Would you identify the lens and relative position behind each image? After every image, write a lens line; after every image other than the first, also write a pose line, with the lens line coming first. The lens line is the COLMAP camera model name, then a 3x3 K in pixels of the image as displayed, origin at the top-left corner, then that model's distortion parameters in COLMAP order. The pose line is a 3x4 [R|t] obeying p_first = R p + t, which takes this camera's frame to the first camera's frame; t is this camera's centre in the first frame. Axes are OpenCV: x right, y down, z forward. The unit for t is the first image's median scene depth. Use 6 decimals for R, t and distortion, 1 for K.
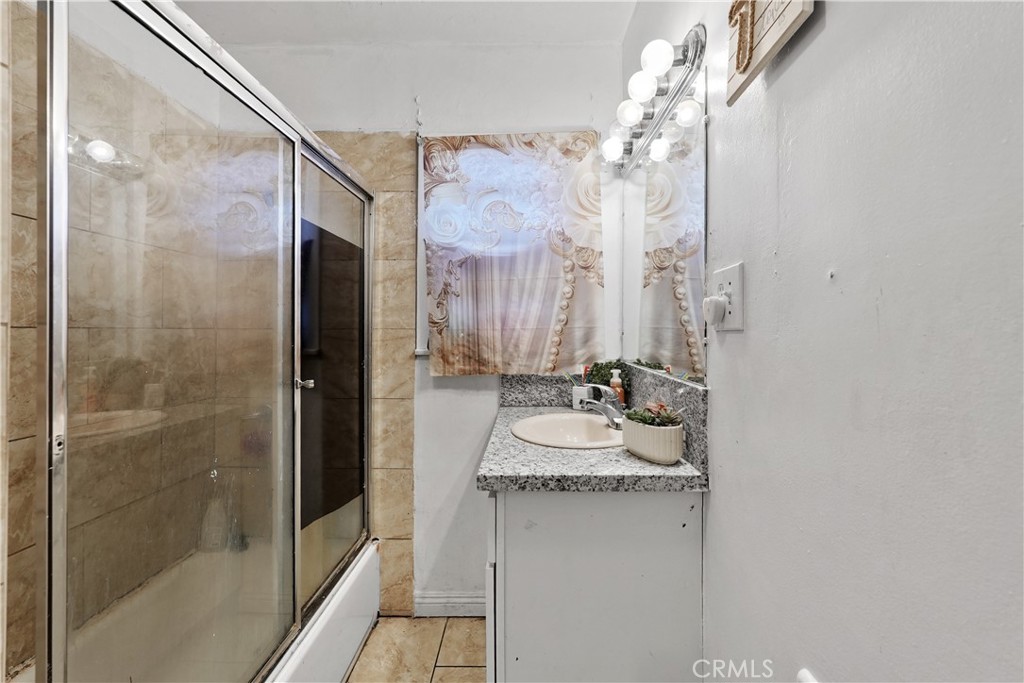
lens RADIAL K [[478.9, 0, 511.3], [0, 478.9, 322.0], [0, 0, 1]] dist [0.000320, 0.001185]
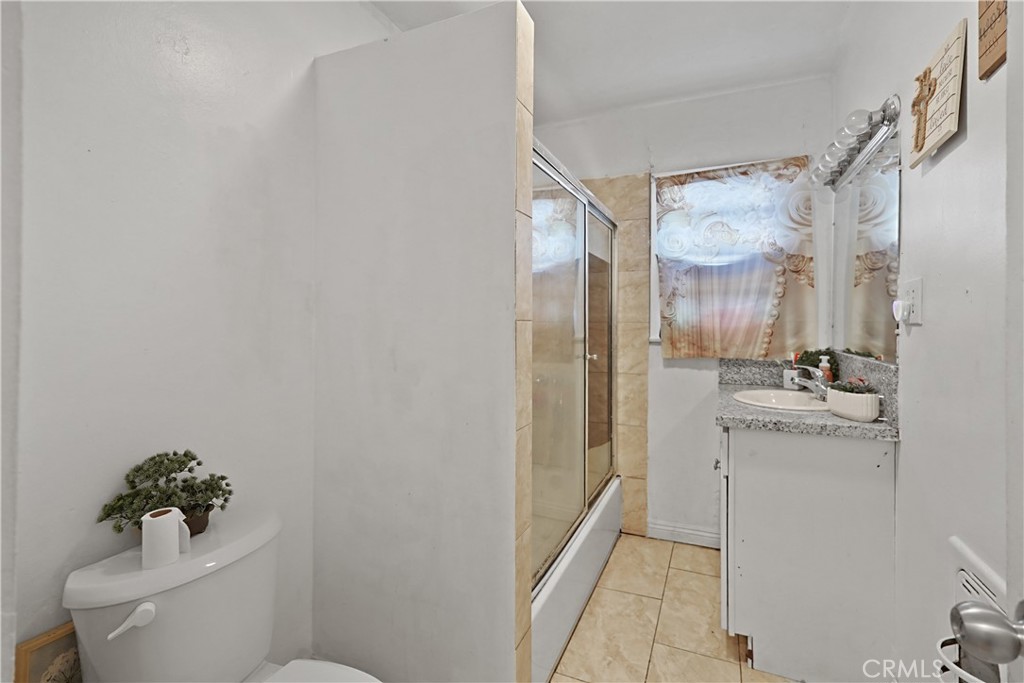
lens RADIAL K [[478.9, 0, 511.3], [0, 478.9, 322.0], [0, 0, 1]] dist [0.000320, 0.001185]
pose [[0.928057, 0.001794, -0.372433, -0.060897], [0.003786, 0.999891, 0.014252, -0.006758], [0.372418, -0.014637, 0.927950, -0.384867]]
